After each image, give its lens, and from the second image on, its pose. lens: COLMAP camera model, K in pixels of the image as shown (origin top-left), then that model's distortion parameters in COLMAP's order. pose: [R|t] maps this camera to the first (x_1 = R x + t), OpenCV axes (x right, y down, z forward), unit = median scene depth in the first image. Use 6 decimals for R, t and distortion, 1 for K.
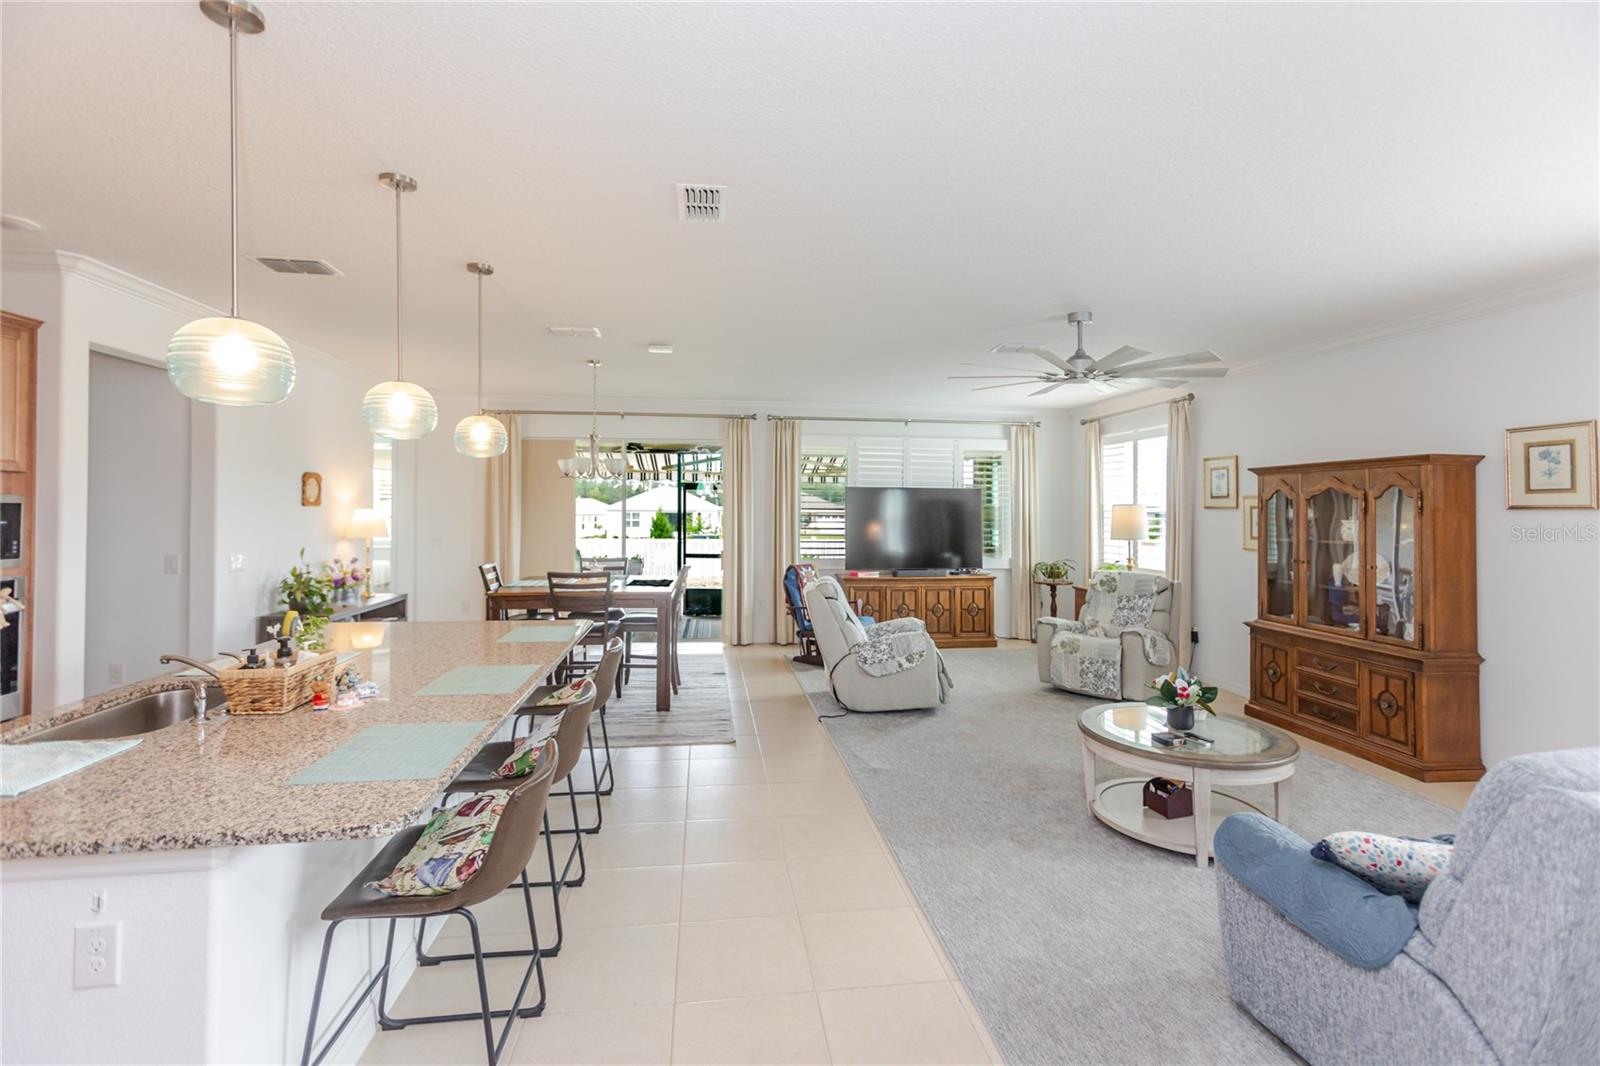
lens RADIAL K [[728.4, 0, 827.2], [0, 728.4, 499.0], [0, 0, 1]] dist [-0.002960, 0.001124]
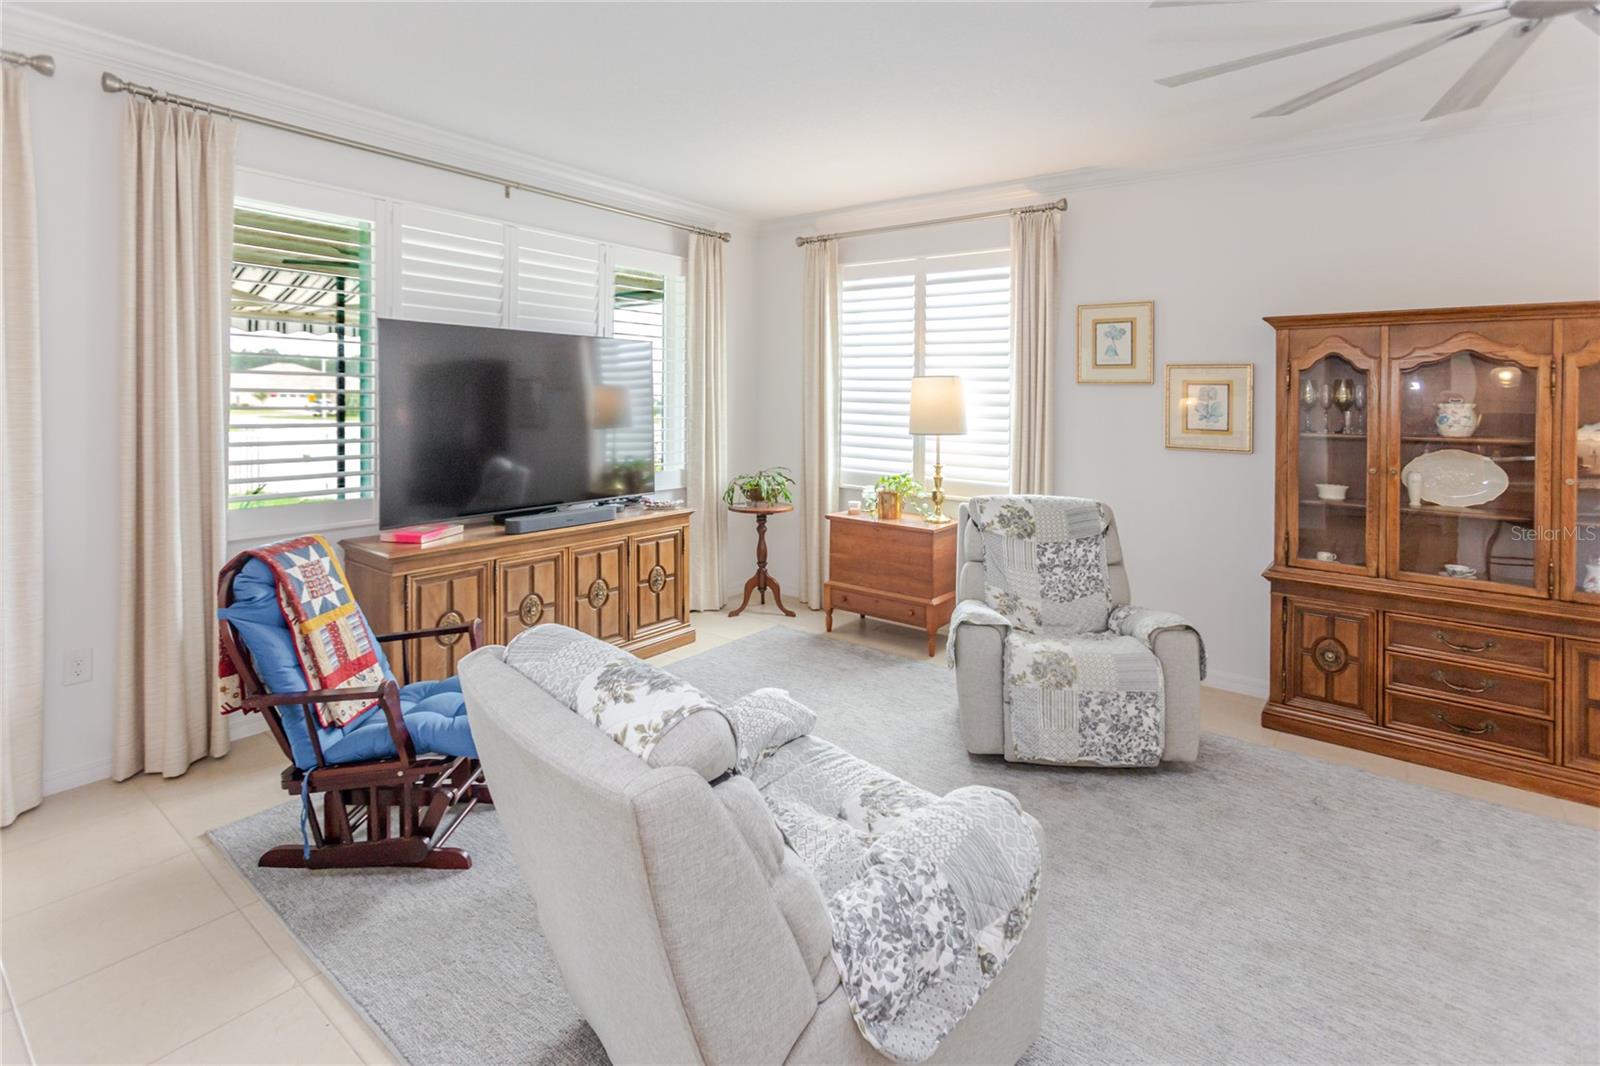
lens RADIAL K [[761.1, 0, 811.9], [0, 761.1, 403.7], [0, 0, 1]] dist [-0.003632, -0.000046]
pose [[0.726689, -0.003719, 0.686956, -0.119173], [-0.020681, 0.999414, 0.027288, 0.018883], [-0.686655, -0.034036, 0.726187, 0.764276]]
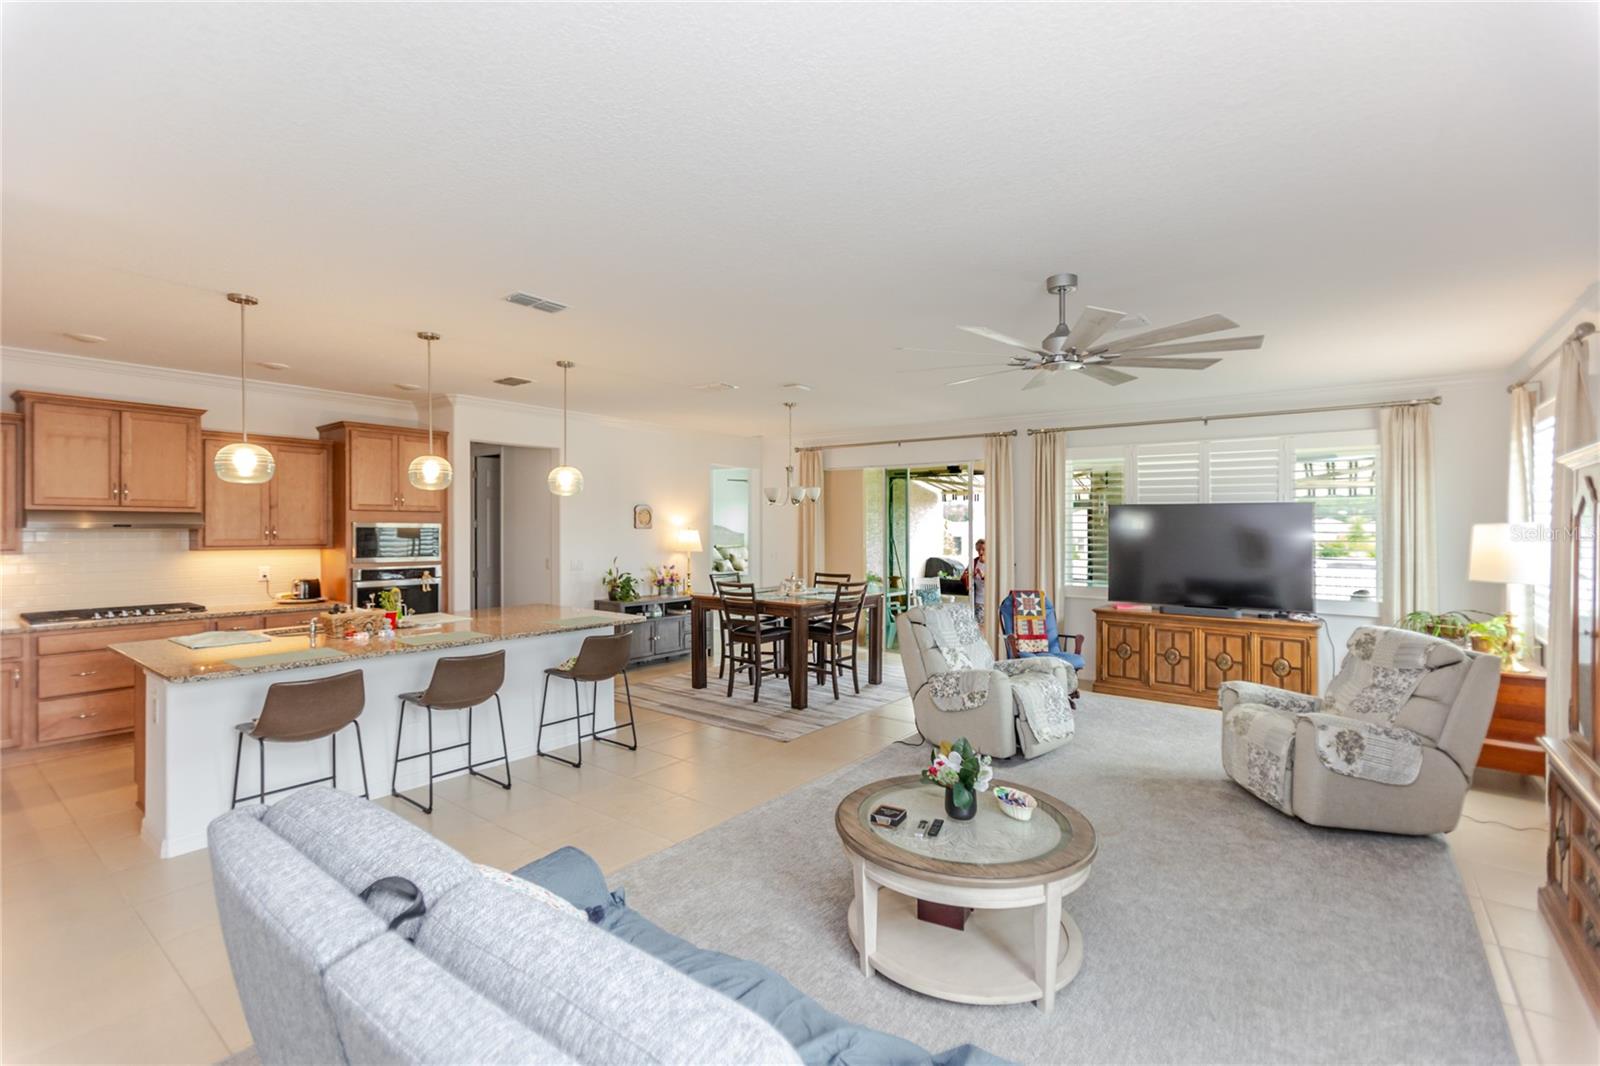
lens RADIAL K [[728.4, 0, 811.8], [0, 728.4, 532.8], [0, 0, 1]] dist [-0.002960, 0.001124]
pose [[0.696166, 0.003753, -0.717871, 0.555869], [0.010254, 0.999832, 0.015171, 0.000091], [0.717808, -0.017923, 0.696010, 0.211631]]
